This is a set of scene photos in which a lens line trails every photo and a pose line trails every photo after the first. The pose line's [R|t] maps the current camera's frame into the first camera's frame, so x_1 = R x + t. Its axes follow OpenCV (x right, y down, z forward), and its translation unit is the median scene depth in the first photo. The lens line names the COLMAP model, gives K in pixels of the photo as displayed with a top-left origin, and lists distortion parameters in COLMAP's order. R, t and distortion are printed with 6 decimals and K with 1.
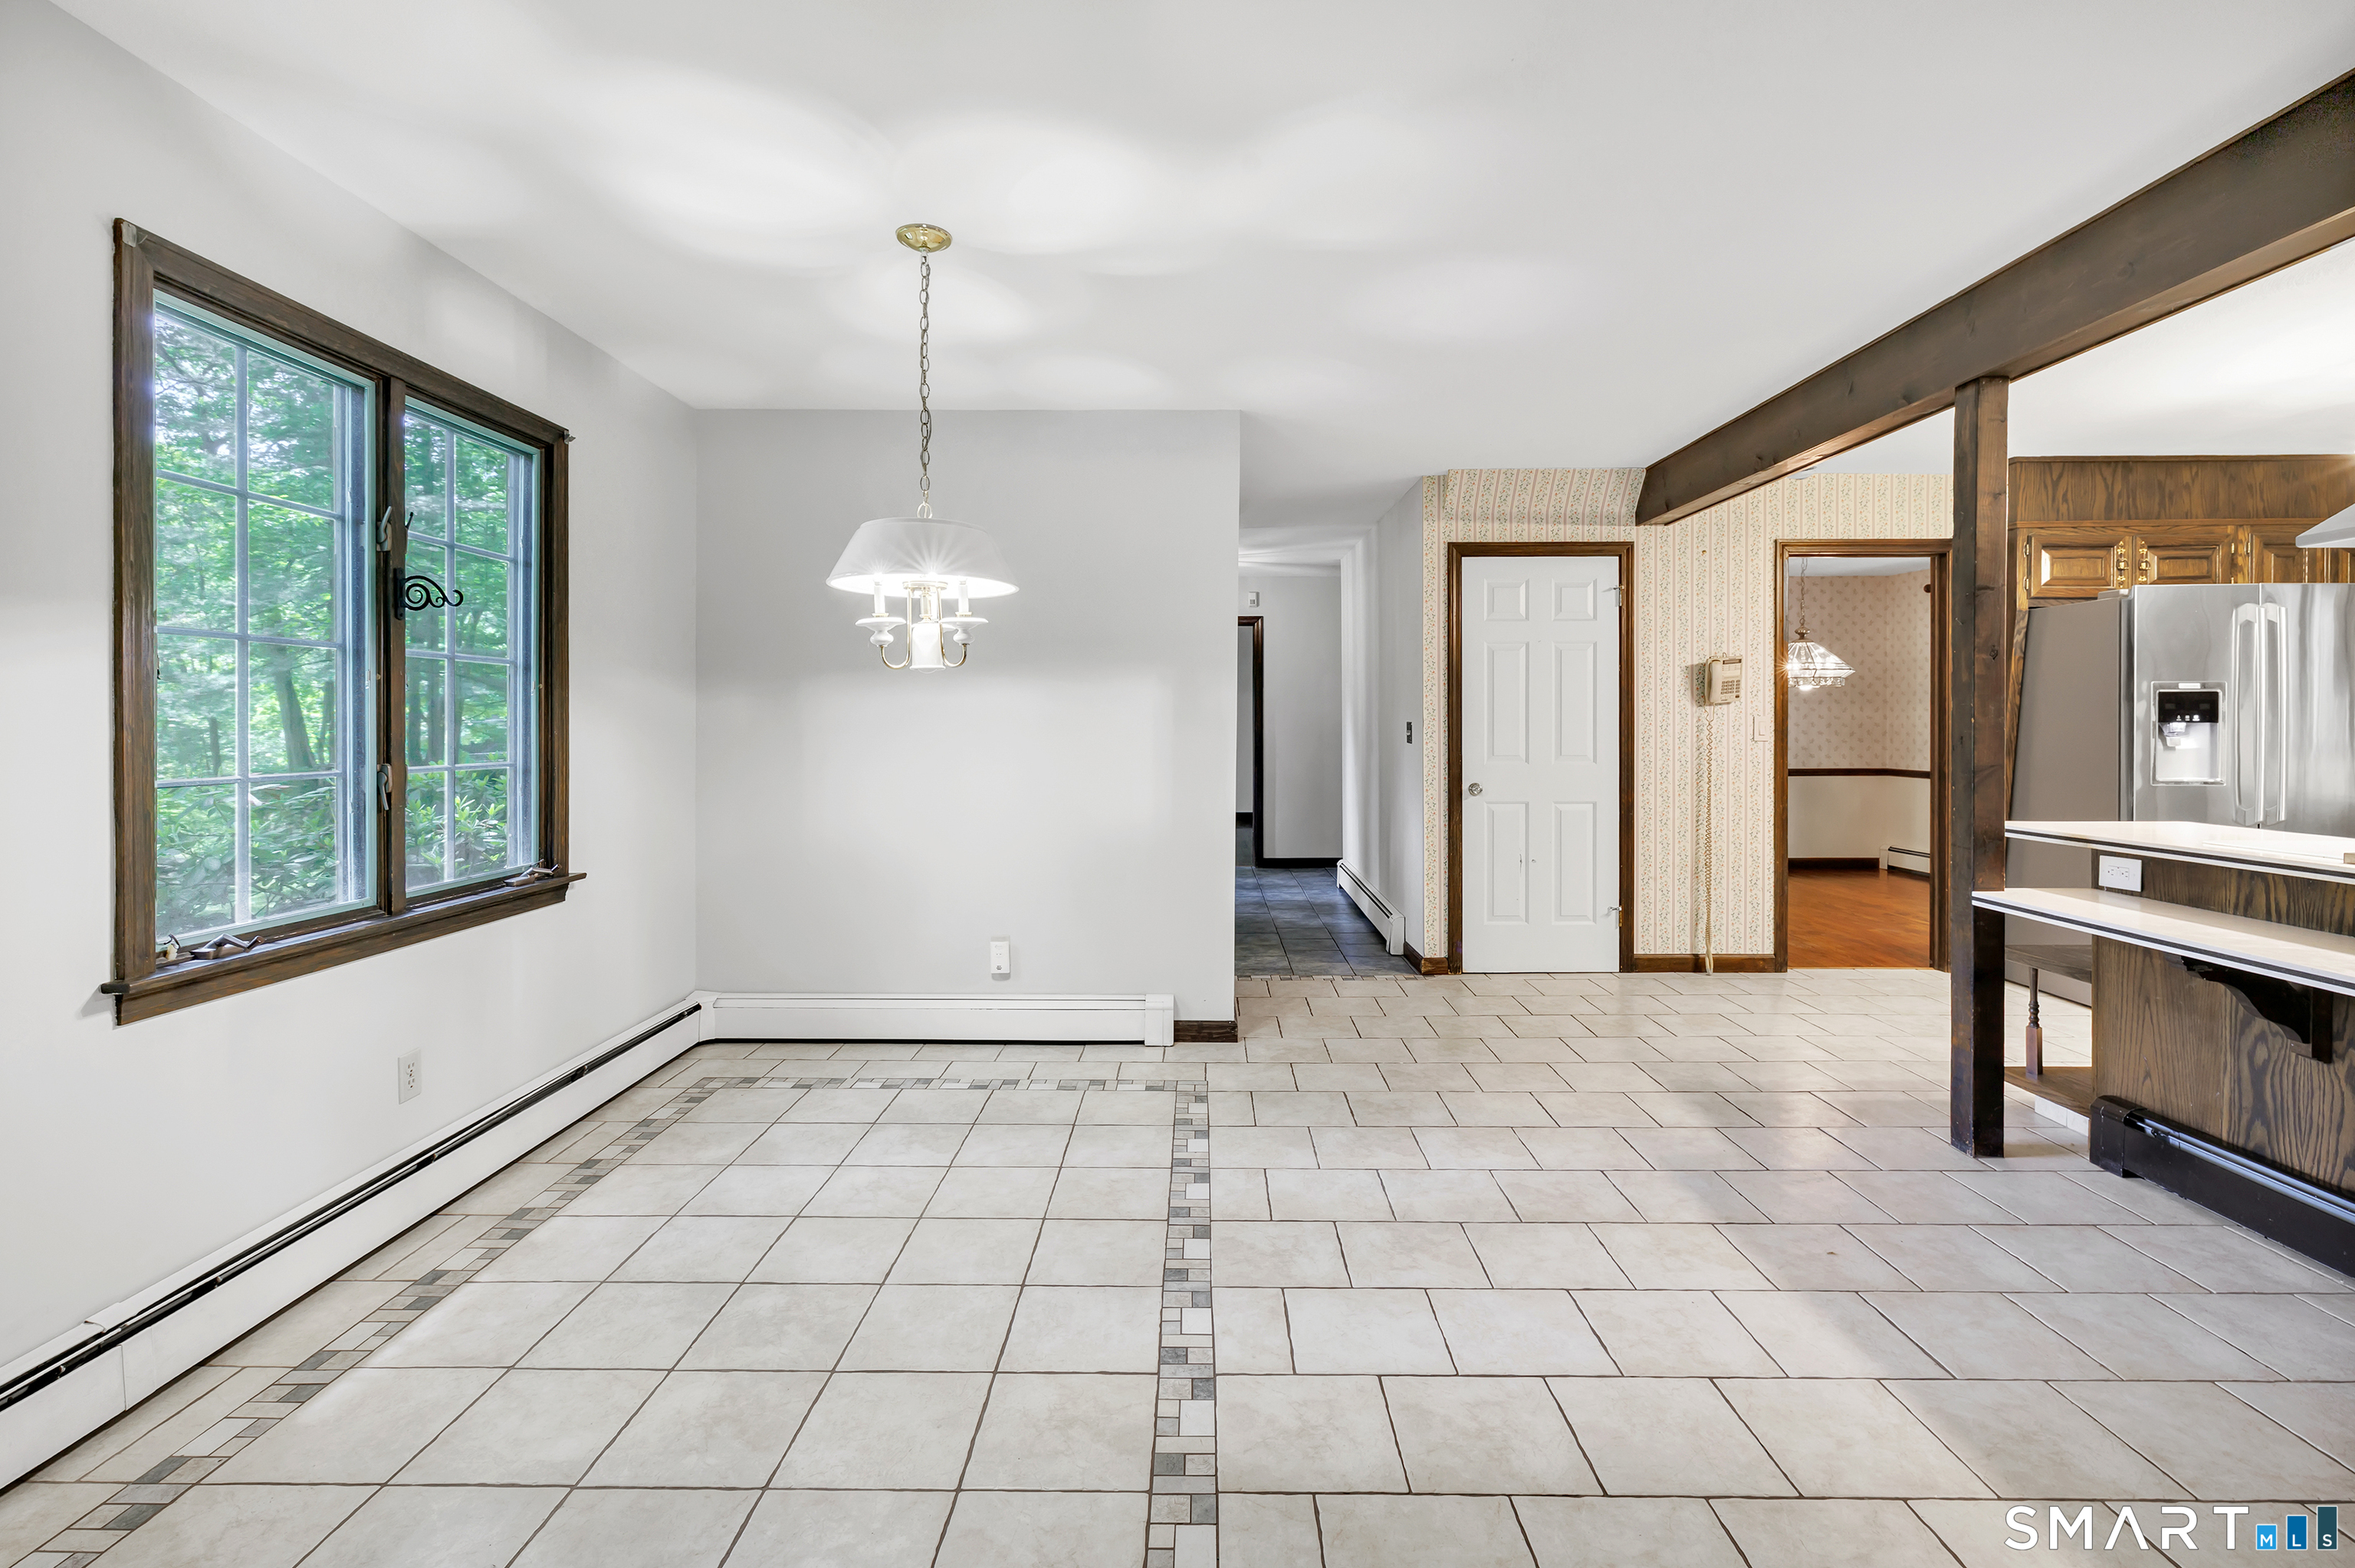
lens RADIAL K [[1046.1, 0, 1185.9], [0, 1046.1, 725.1], [0, 0, 1]] dist [0.000504, -0.000110]
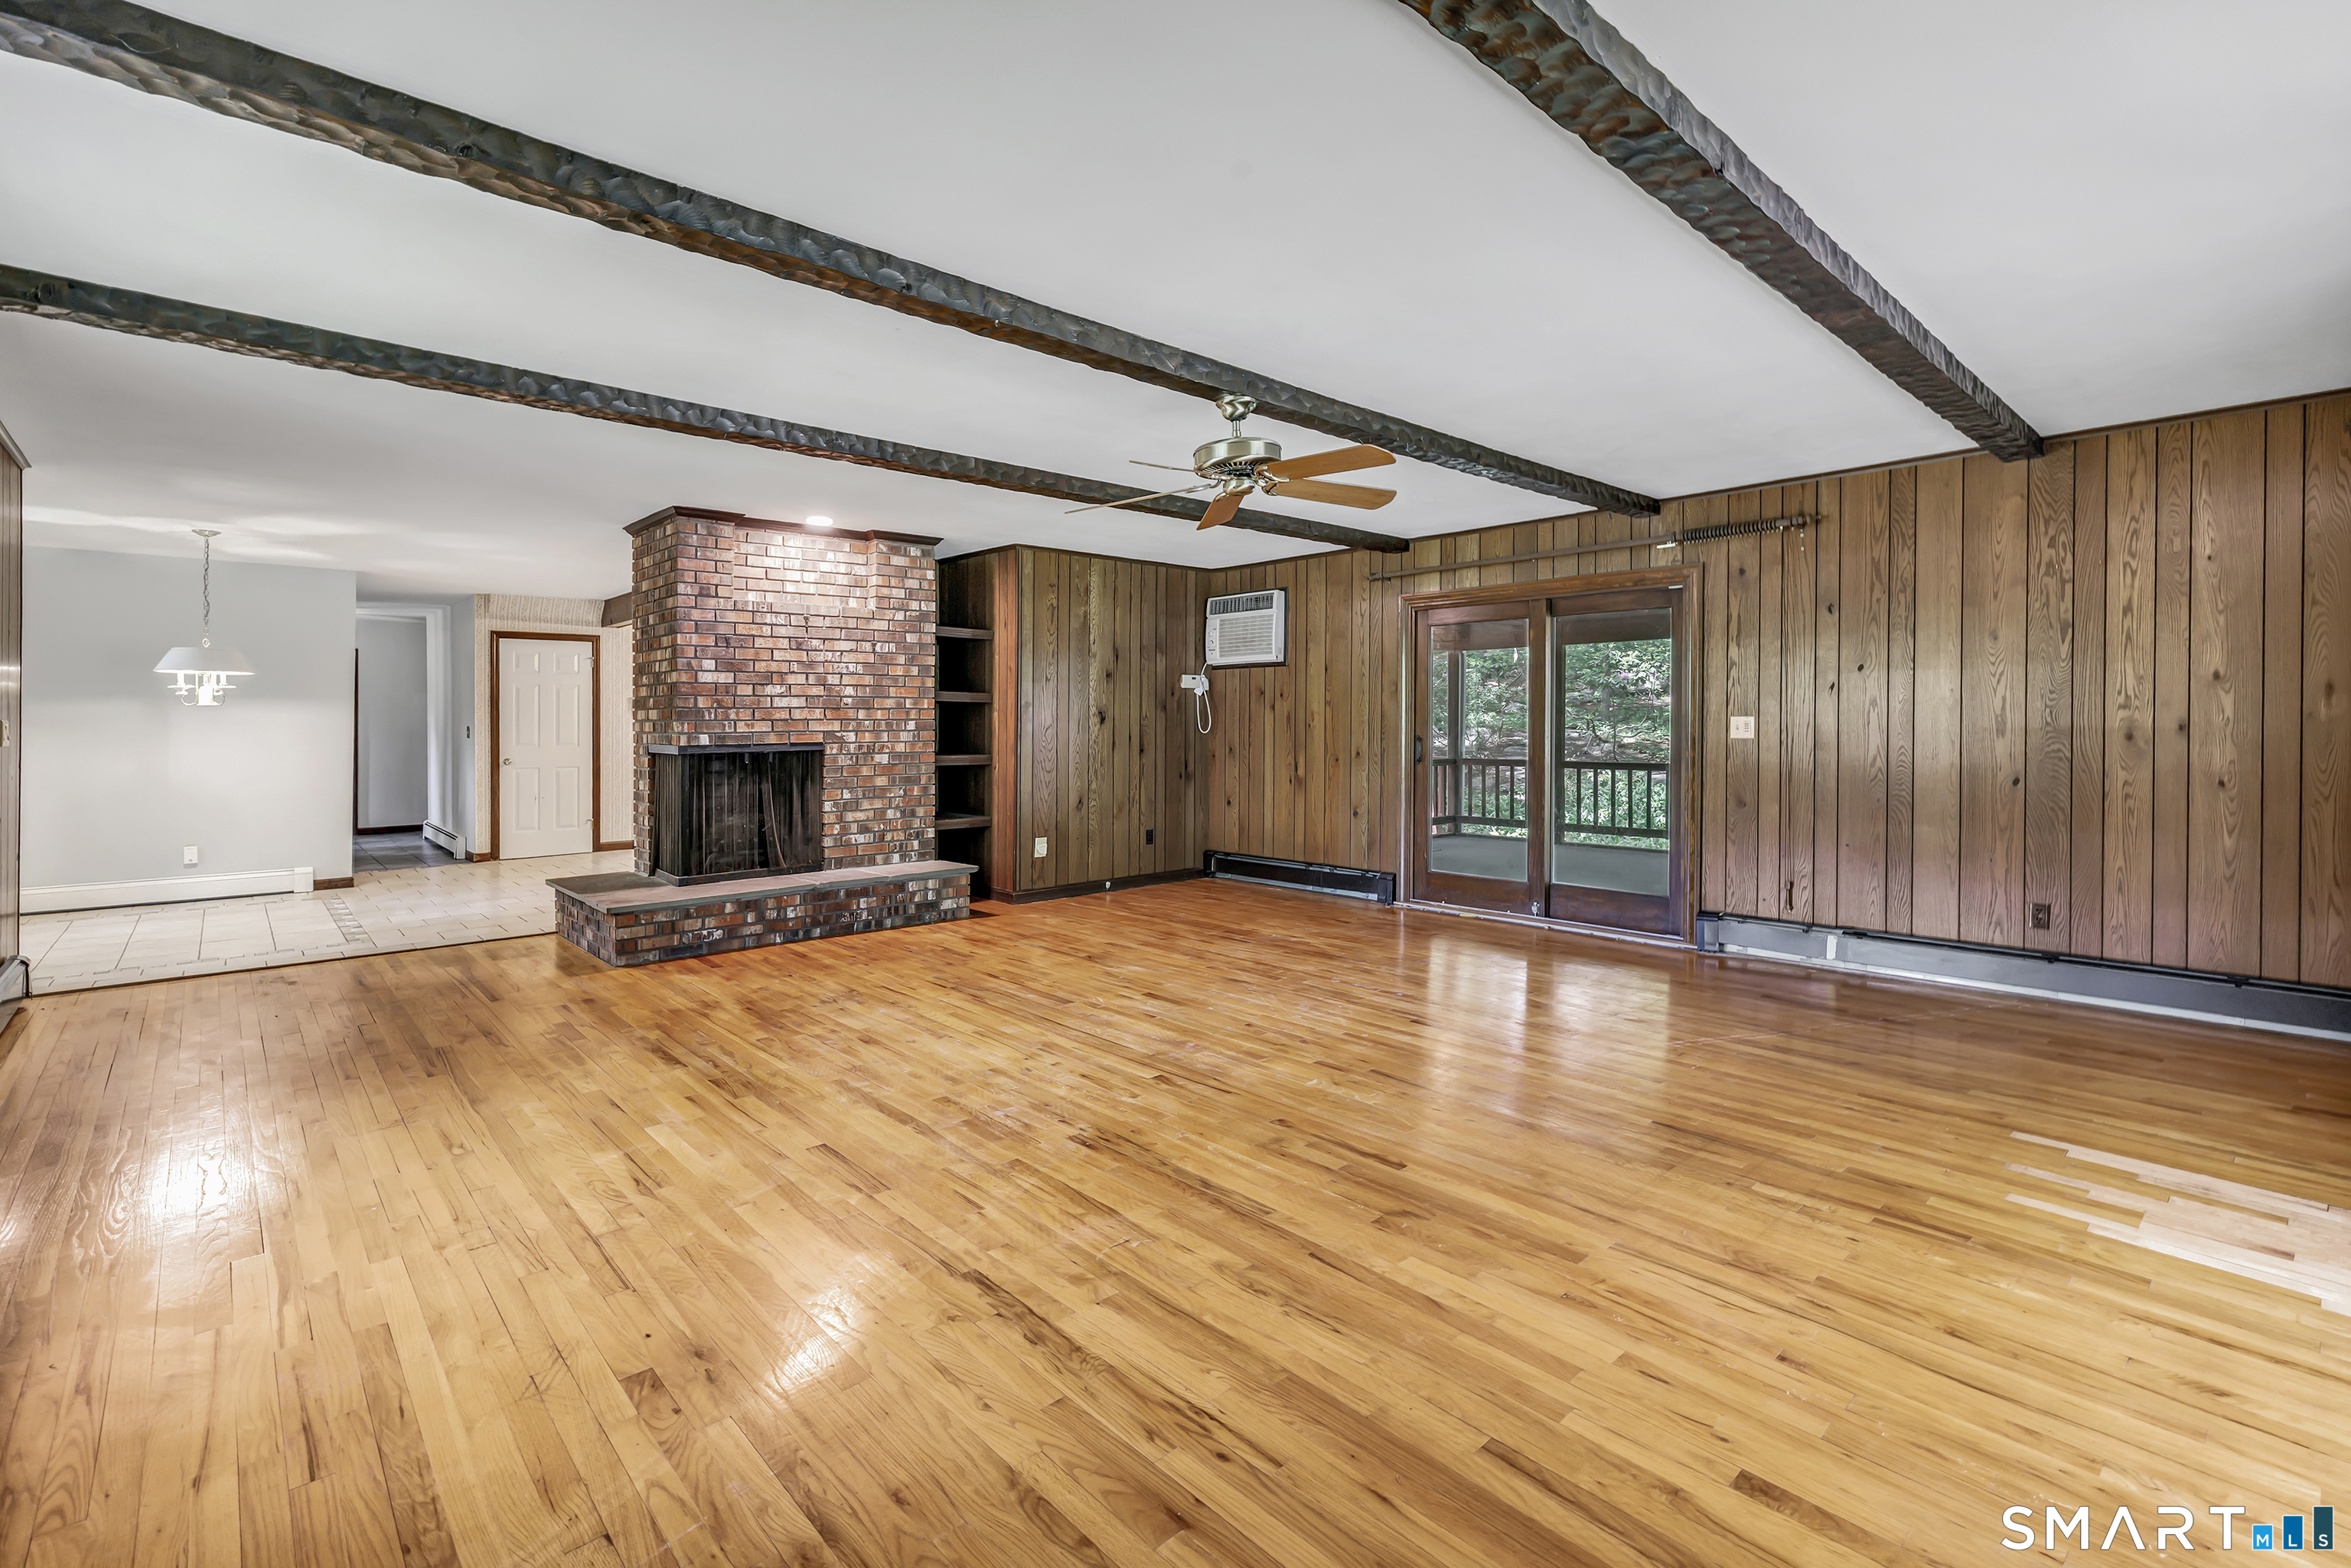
lens RADIAL K [[1059.8, 0, 1174.4], [0, 1059.8, 716.2], [0, 0, 1]] dist [0.003129, 0.000300]
pose [[0.733921, 0.001035, 0.679234, -0.150687], [0.007913, 0.999918, -0.010074, 0.007776], [-0.679189, 0.012769, 0.733852, -1.303993]]
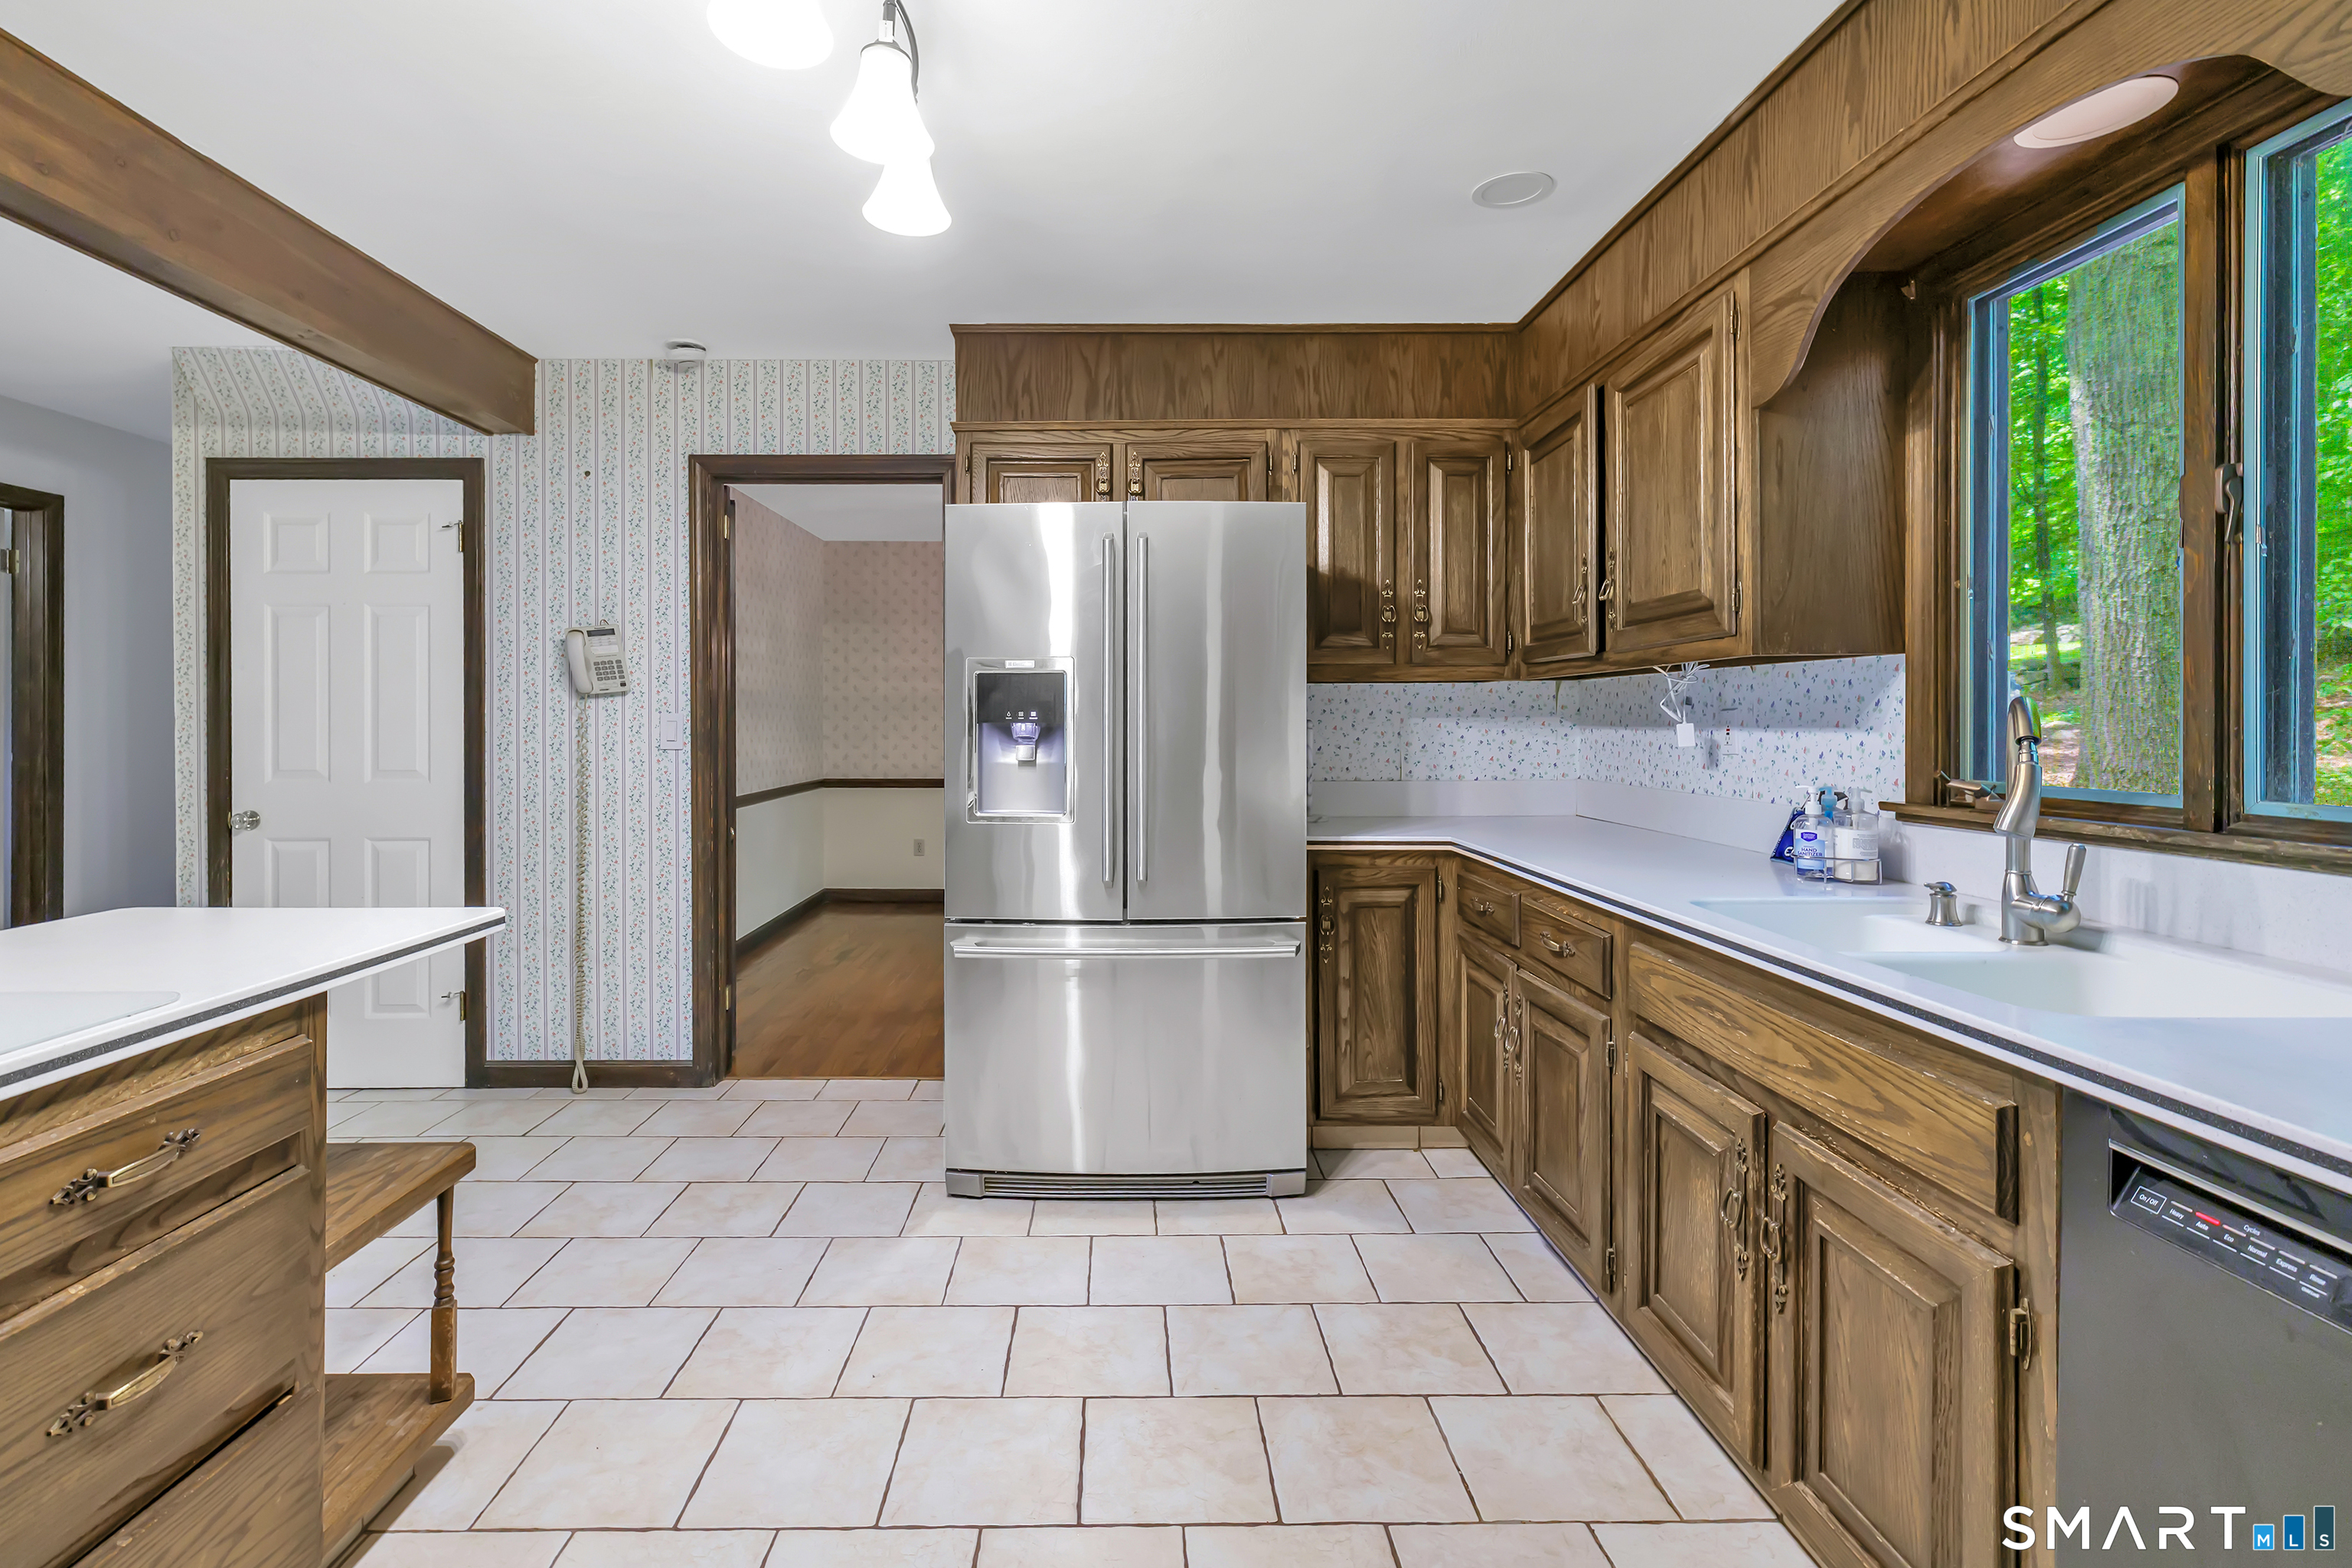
lens RADIAL K [[1066.3, 0, 1117.7], [0, 1066.3, 722.3], [0, 0, 1]] dist [-0.000423, -0.000113]
pose [[0.999847, -0.000418, 0.017460, 0.886171], [0.000470, 0.999996, -0.002947, -0.000267], [-0.017459, 0.002954, 0.999843, 0.315029]]
